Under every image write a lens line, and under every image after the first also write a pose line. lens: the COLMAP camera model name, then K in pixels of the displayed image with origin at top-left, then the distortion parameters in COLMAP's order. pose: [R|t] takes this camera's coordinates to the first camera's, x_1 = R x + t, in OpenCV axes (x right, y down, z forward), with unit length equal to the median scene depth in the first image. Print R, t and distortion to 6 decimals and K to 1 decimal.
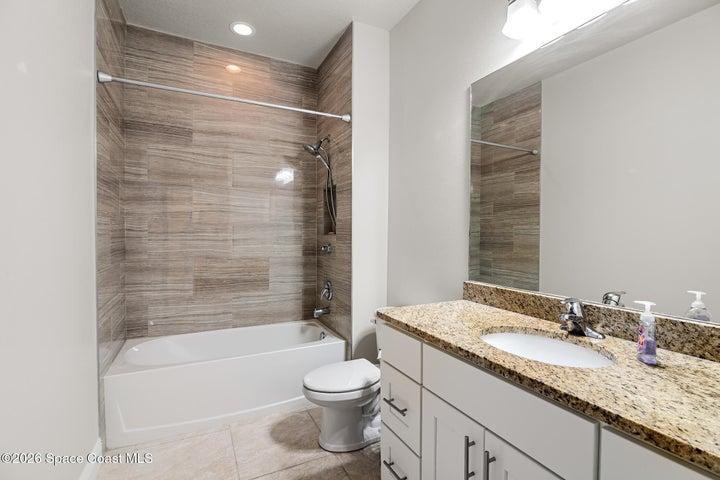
lens RADIAL K [[336.1, 0, 358.4], [0, 336.1, 240.3], [0, 0, 1]] dist [-0.003379, -0.005355]
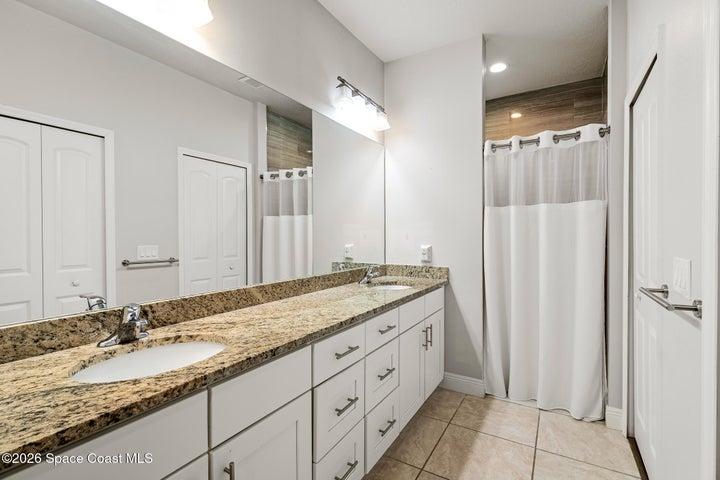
lens RADIAL K [[336.1, 0, 357.8], [0, 336.1, 237.2], [0, 0, 1]] dist [-0.003379, -0.005355]
pose [[-0.539846, -0.017657, 0.841578, -0.666636], [0.000327, 0.999775, 0.021186, -0.022898], [-0.841764, 0.011712, -0.539719, 1.364086]]
